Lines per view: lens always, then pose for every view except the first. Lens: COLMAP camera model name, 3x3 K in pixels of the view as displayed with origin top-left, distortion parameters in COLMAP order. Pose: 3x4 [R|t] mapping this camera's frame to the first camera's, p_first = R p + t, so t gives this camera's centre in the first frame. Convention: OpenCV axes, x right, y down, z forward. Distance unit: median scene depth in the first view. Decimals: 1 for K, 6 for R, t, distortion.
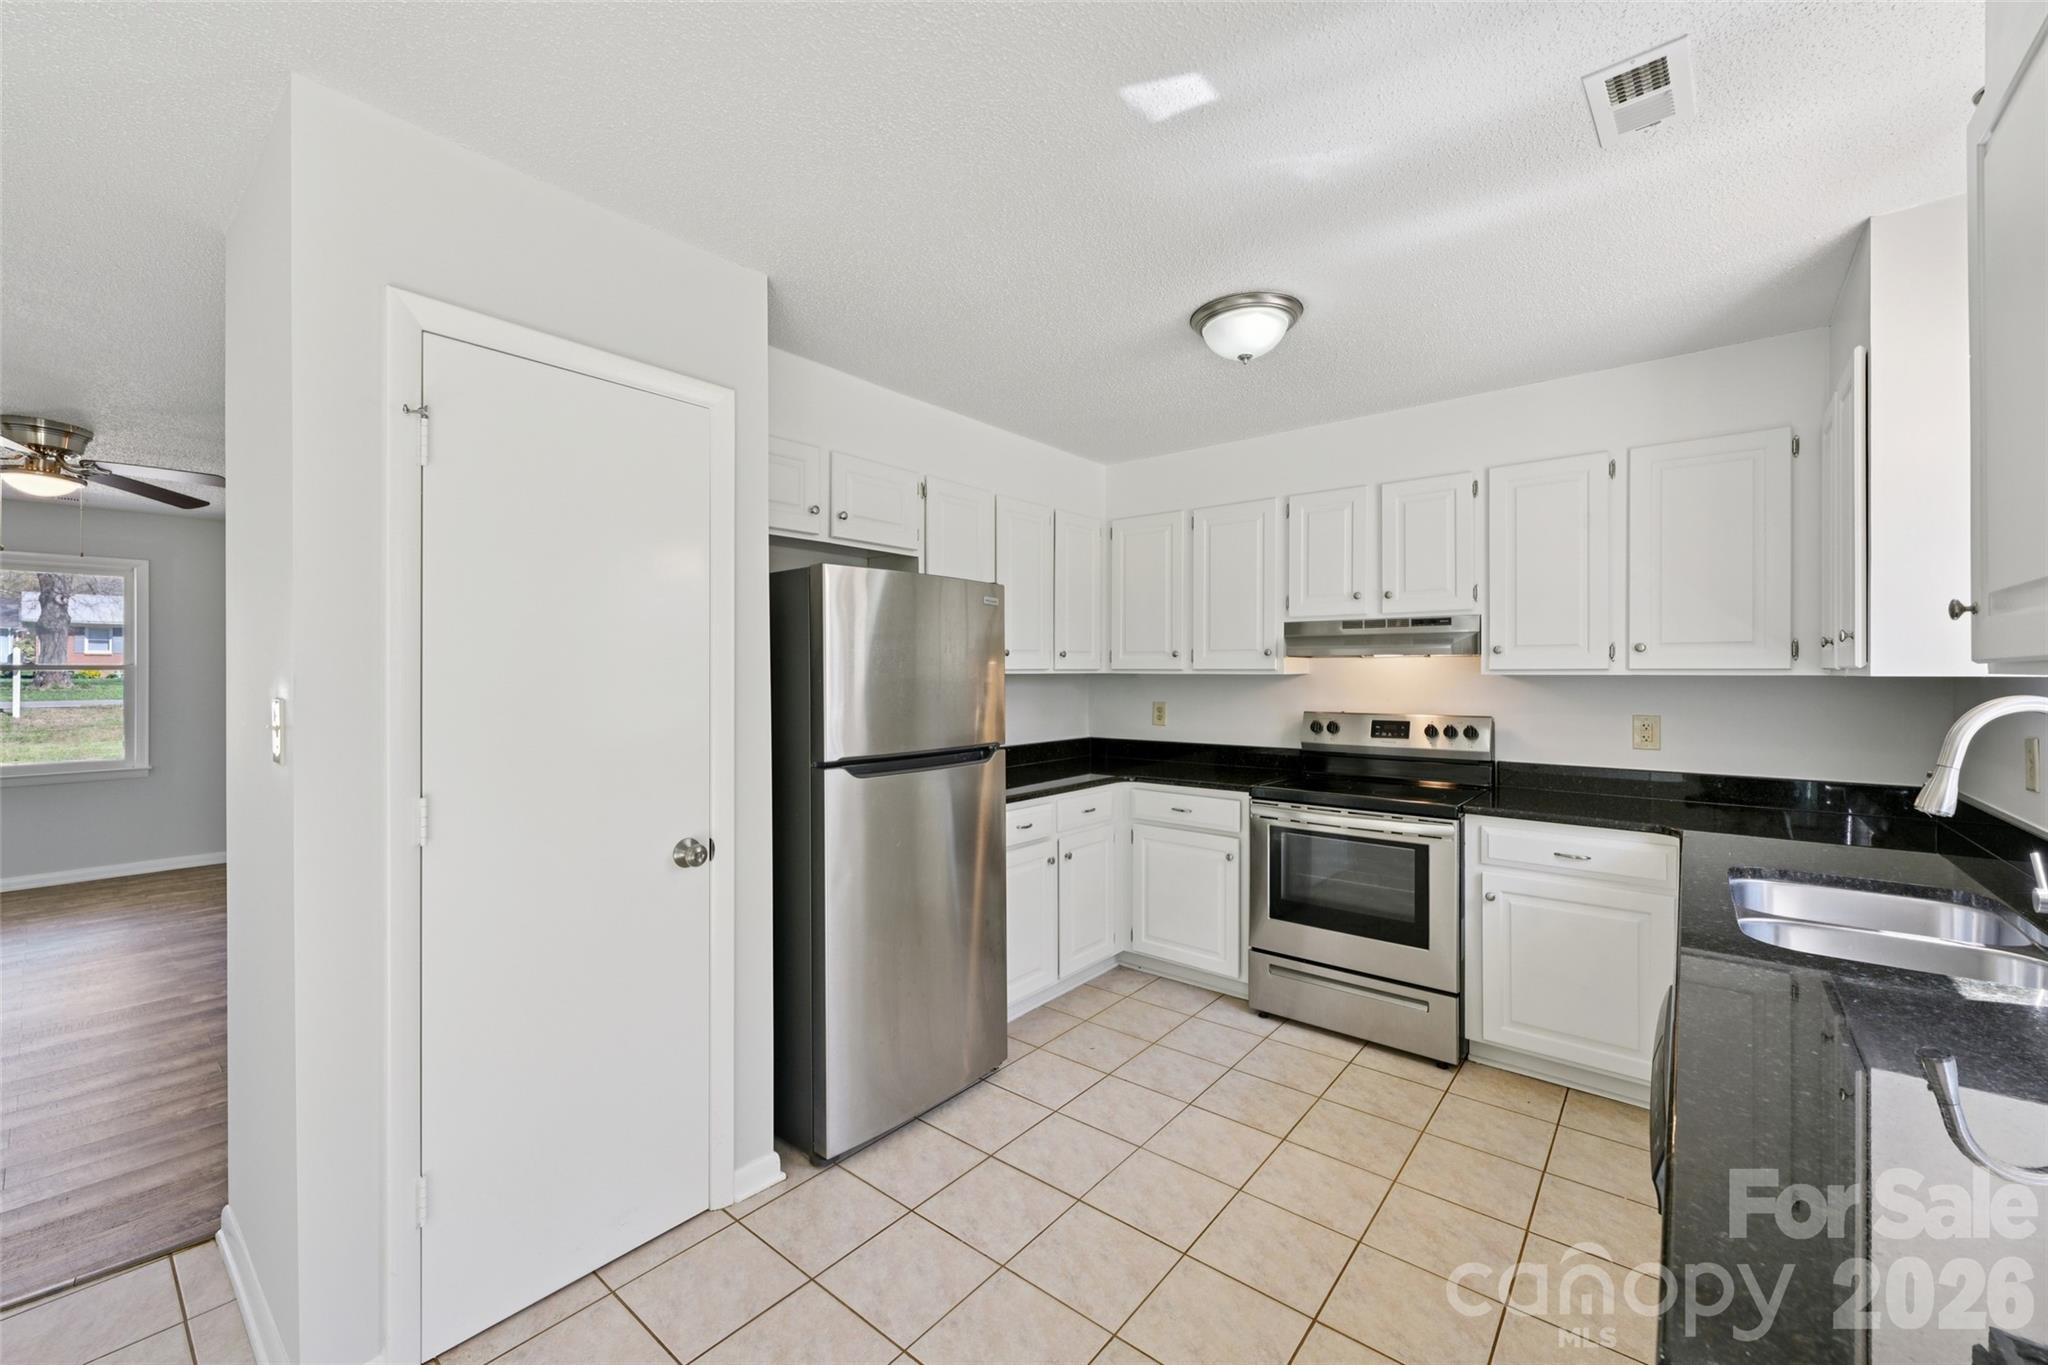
lens RADIAL K [[810.9, 0, 1014.8], [0, 810.9, 672.4], [0, 0, 1]] dist [-0.000487, 0.000269]
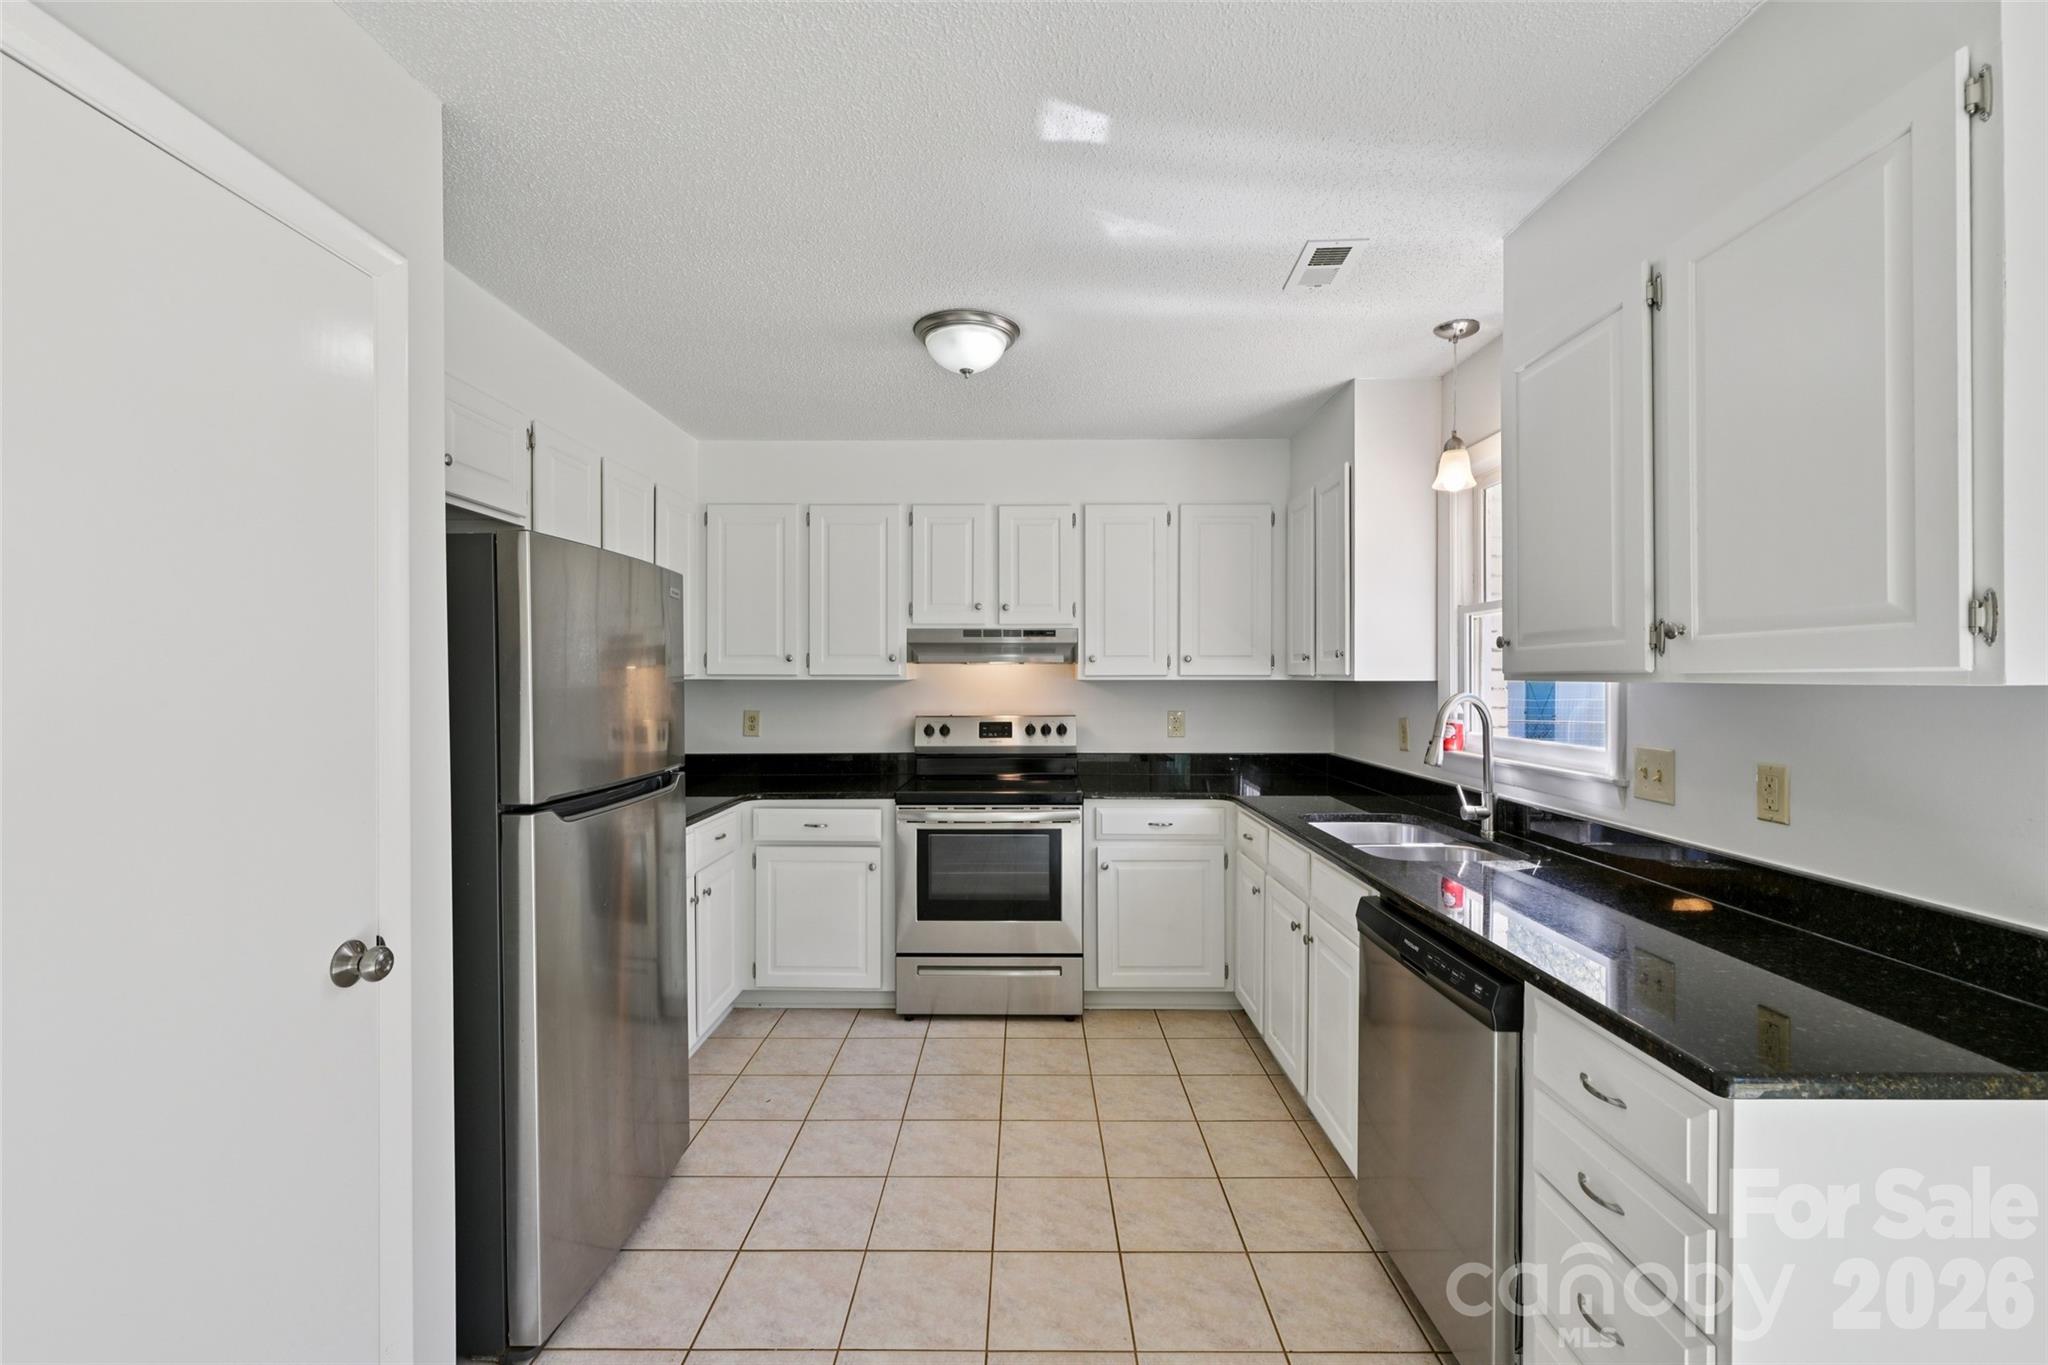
lens RADIAL K [[862.2, 0, 1021.4], [0, 862.2, 678.5], [0, 0, 1]] dist [-0.000126, -0.000258]
pose [[0.774088, -0.003352, 0.633069, -0.271476], [0.001074, 0.999991, 0.003981, -0.003982], [-0.633077, -0.002402, 0.774085, 0.085635]]
